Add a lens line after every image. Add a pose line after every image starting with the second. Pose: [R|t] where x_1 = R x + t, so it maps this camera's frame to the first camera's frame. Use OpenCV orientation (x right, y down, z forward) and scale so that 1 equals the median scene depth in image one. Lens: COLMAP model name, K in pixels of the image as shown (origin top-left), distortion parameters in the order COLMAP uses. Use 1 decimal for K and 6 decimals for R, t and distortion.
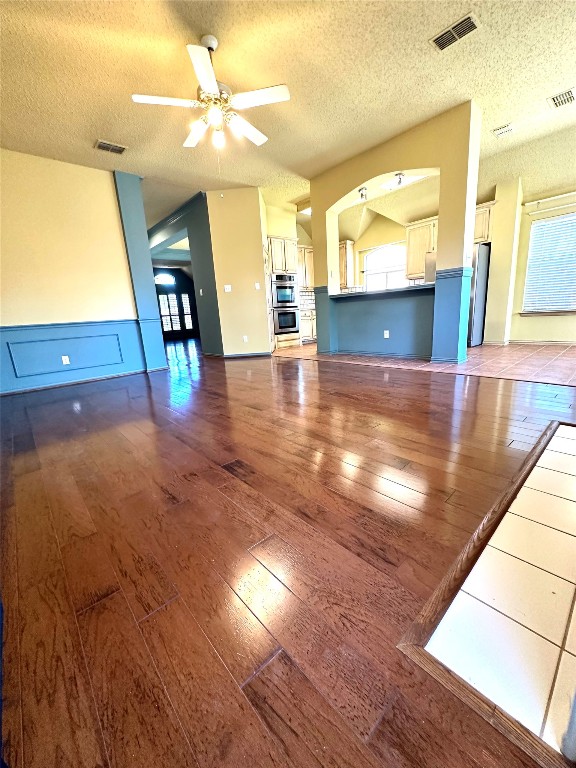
lens RADIAL K [[305.4, 0, 287.1], [0, 305.4, 383.6], [0, 0, 1]] dist [-0.002405, 0.000032]
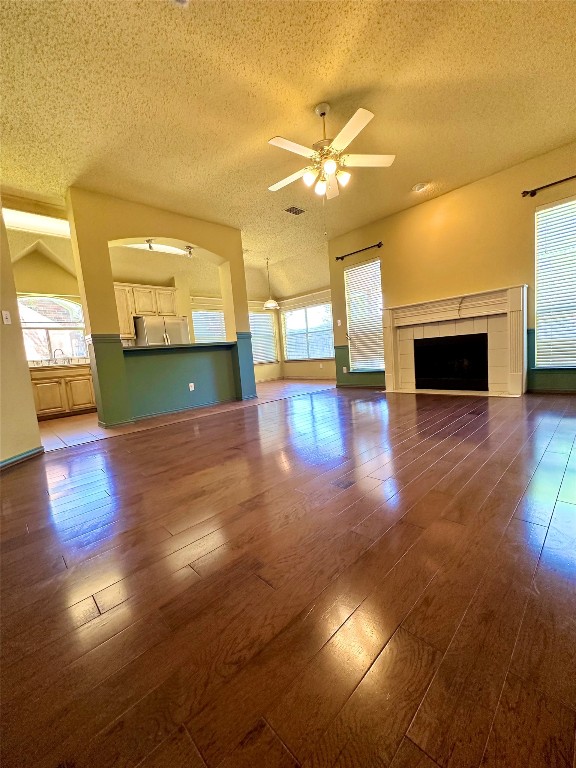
lens RADIAL K [[305.4, 0, 287.1], [0, 305.4, 383.6], [0, 0, 1]] dist [-0.002405, 0.000032]
pose [[-0.036686, -0.034960, 0.998715, -0.779828], [0.312224, 0.948957, 0.044687, -0.133056], [-0.949300, 0.313463, -0.023898, 0.809624]]
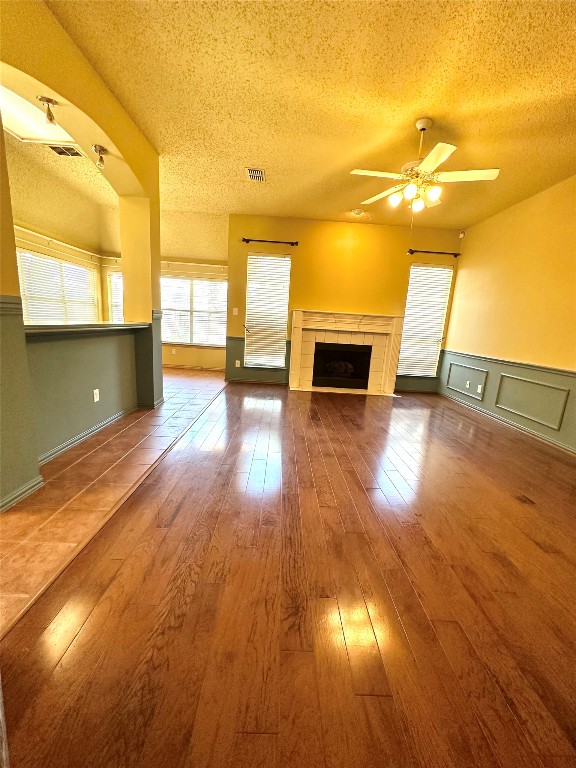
lens RADIAL K [[305.4, 0, 287.1], [0, 305.4, 383.6], [0, 0, 1]] dist [-0.002405, 0.000032]
pose [[-0.757773, -0.111196, 0.642974, -0.381365], [0.137795, 0.935882, 0.324250, -0.365810], [-0.637803, 0.334306, -0.693863, 1.312518]]
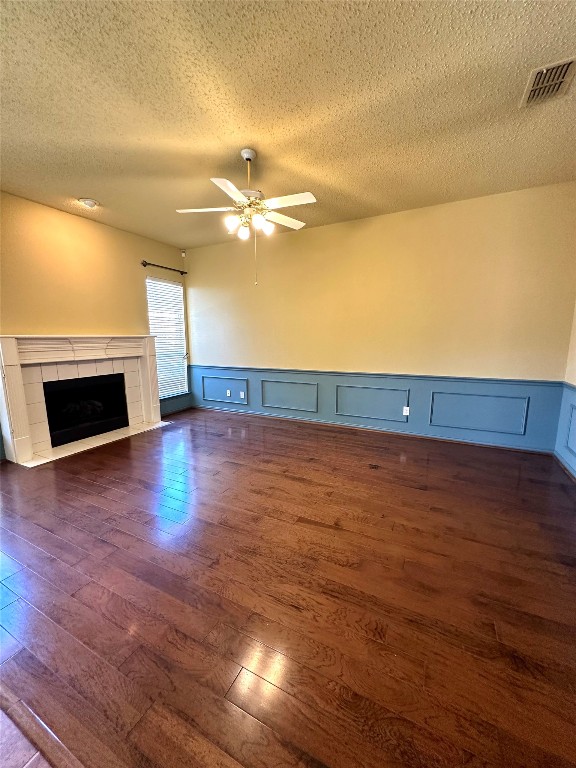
lens RADIAL K [[305.4, 0, 287.1], [0, 305.4, 383.6], [0, 0, 1]] dist [-0.002405, 0.000032]
pose [[-0.929137, 0.126015, -0.347599, 0.052288], [-0.019165, 0.922449, 0.385644, -0.431746], [0.369240, 0.364978, -0.854666, 1.252307]]
